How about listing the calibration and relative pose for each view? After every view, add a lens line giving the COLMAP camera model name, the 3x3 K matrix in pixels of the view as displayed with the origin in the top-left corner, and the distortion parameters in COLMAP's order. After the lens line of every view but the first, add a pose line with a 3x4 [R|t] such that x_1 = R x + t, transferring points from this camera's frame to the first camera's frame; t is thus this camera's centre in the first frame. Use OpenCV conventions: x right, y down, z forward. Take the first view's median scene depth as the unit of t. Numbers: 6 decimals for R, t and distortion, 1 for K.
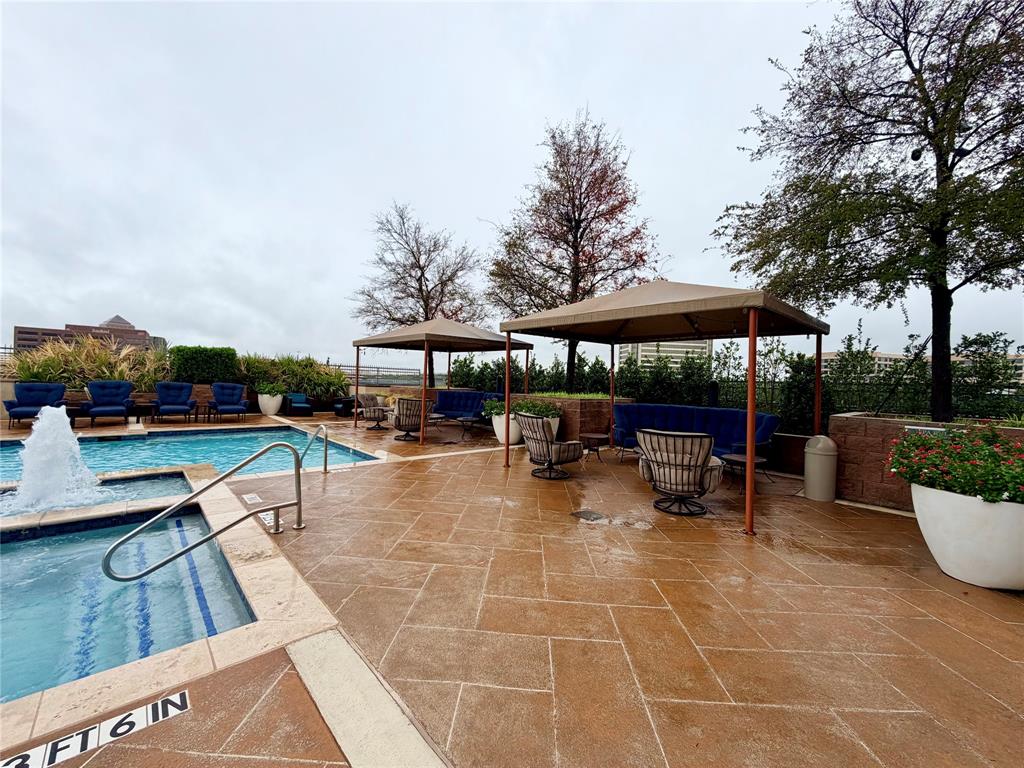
lens RADIAL K [[409.6, 0, 509.8], [0, 409.6, 383.6], [0, 0, 1]] dist [0.001815, 0.000688]
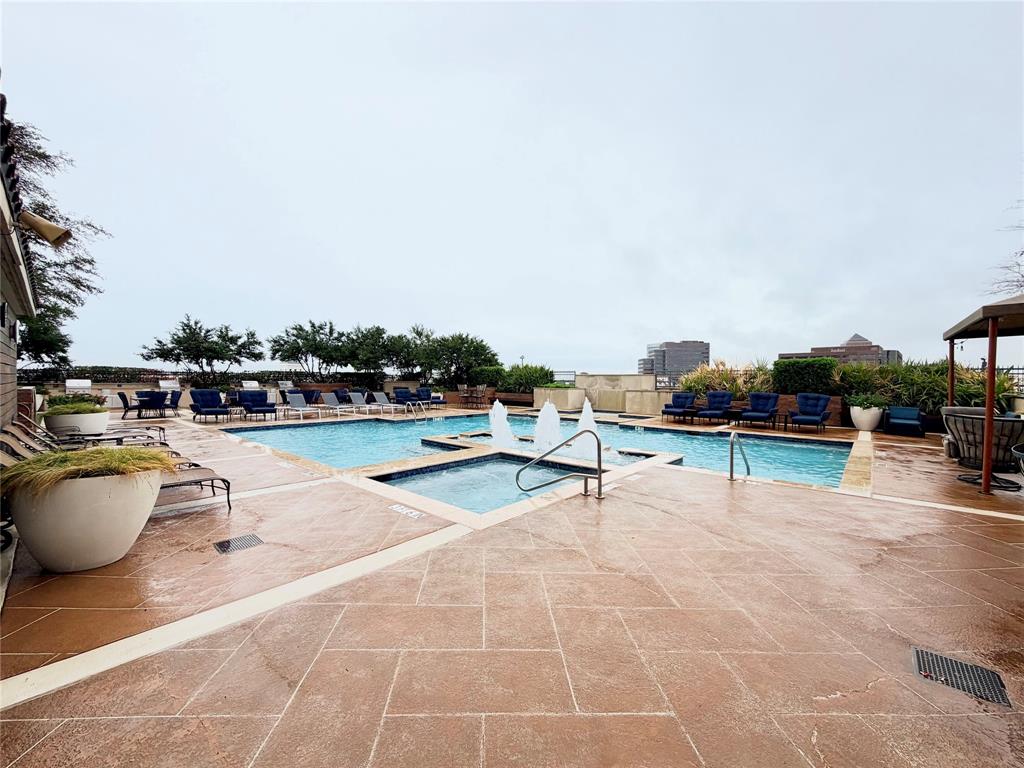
lens RADIAL K [[409.6, 0, 511.3], [0, 409.6, 384.4], [0, 0, 1]] dist [0.001815, 0.000688]
pose [[0.095573, -0.024838, -0.995112, 0.246908], [-0.009747, 0.999617, -0.025887, 0.010106], [0.995375, 0.012174, 0.095295, 0.195106]]
